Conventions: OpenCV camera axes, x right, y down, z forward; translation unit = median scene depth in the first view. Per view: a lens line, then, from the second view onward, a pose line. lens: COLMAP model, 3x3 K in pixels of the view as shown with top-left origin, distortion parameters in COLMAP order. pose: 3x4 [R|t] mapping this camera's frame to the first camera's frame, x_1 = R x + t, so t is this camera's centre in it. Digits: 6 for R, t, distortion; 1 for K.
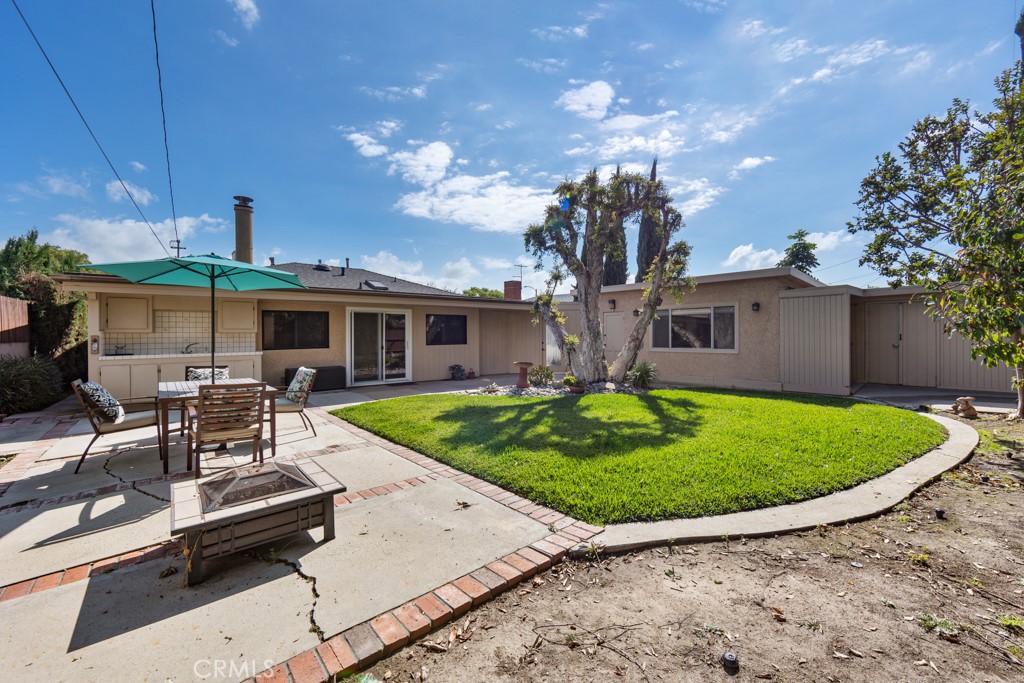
lens RADIAL K [[402.7, 0, 515.3], [0, 402.7, 337.0], [0, 0, 1]] dist [0.000022, -0.000177]
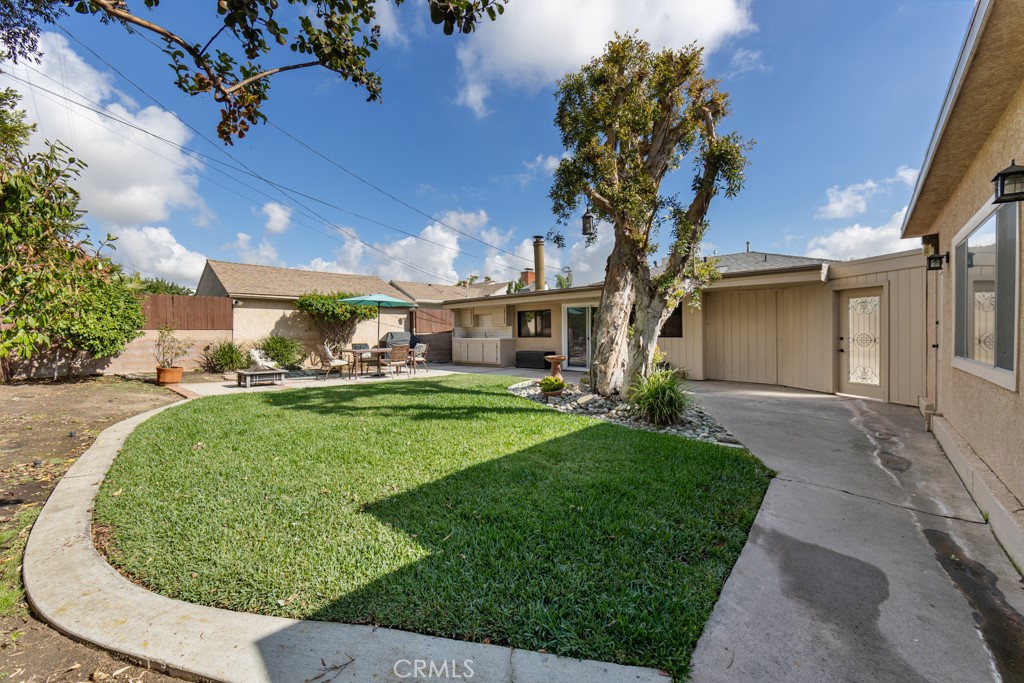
lens RADIAL K [[402.7, 0, 503.2], [0, 402.7, 334.6], [0, 0, 1]] dist [0.000022, -0.000177]
pose [[0.110751, 0.009103, -0.993807, 0.875413], [-0.001258, 0.999959, 0.009020, 0.007353], [0.993847, 0.000252, 0.110758, 0.773921]]
